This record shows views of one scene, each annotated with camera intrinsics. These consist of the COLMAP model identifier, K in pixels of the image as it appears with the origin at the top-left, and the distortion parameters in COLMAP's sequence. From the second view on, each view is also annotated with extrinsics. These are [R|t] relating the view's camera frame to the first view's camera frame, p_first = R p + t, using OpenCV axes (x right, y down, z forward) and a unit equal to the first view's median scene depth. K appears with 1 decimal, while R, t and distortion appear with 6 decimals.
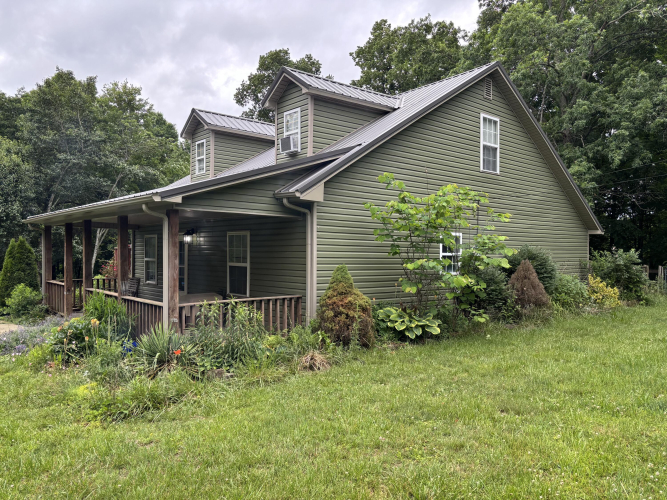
lens RADIAL K [[499.3, 0, 323.7], [0, 499.3, 251.9], [0, 0, 1]] dist [0.062601, 0.000874]
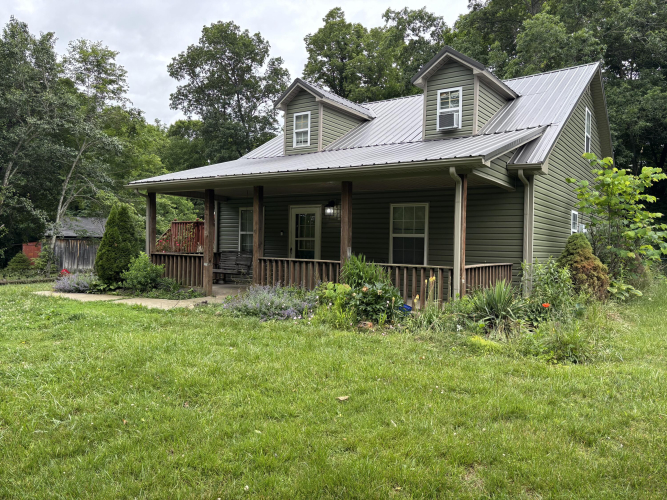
lens RADIAL K [[511.2, 0, 333.5], [0, 511.2, 250.0], [0, 0, 1]] dist [0.048673, -0.005983]
pose [[0.969413, 0.013926, 0.245038, -0.322274], [-0.016707, 0.999817, 0.009276, 0.026477], [-0.244864, -0.013086, 0.969469, 0.013938]]
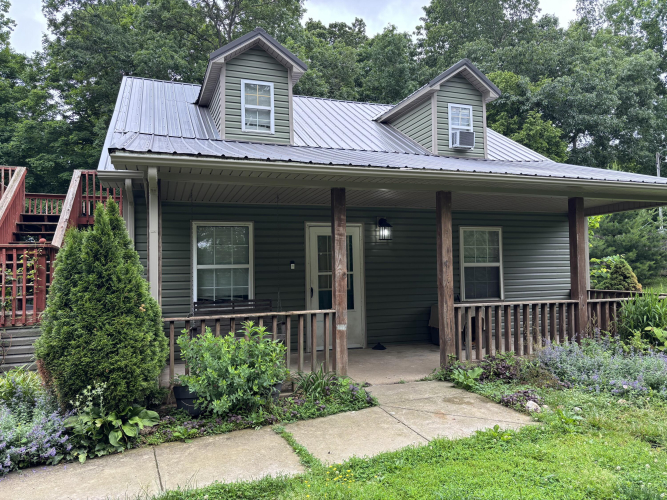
lens RADIAL K [[511.2, 0, 333.5], [0, 511.2, 250.0], [0, 0, 1]] dist [0.048673, -0.005983]
pose [[0.357485, 0.020202, 0.933700, -0.618888], [0.019078, 0.999399, -0.028928, 0.011427], [-0.933724, 0.028154, 0.356885, 0.516145]]
